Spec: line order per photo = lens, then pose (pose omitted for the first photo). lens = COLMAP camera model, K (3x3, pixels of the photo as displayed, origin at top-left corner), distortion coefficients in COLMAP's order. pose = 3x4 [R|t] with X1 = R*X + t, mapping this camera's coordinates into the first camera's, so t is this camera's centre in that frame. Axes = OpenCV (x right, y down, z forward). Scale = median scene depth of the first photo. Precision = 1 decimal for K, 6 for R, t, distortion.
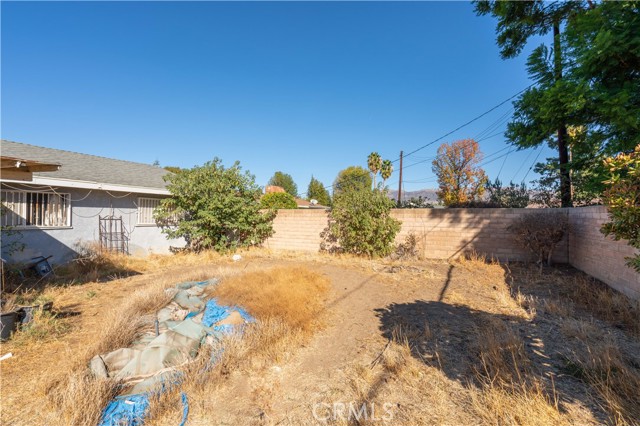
lens RADIAL K [[276.7, 0, 320.0], [0, 276.7, 213.0], [0, 0, 1]] dist [-0.011268, -0.000161]
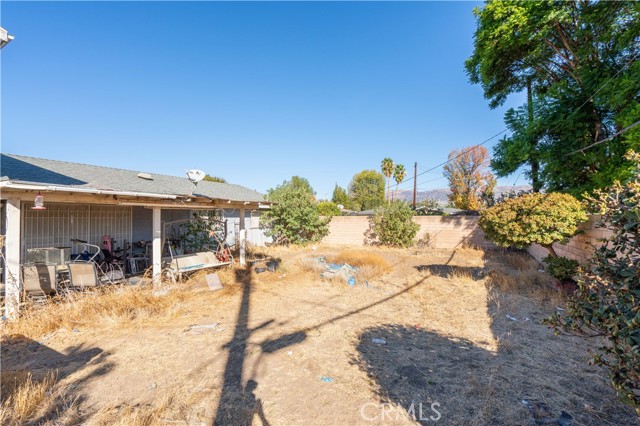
lens RADIAL K [[276.7, 0, 320.0], [0, 276.7, 213.0], [0, 0, 1]] dist [-0.011268, -0.000161]
pose [[0.999212, -0.009243, -0.038589, -0.173418], [0.009055, 0.999946, -0.005048, -0.025081], [0.038634, 0.004695, 0.999242, -0.474802]]
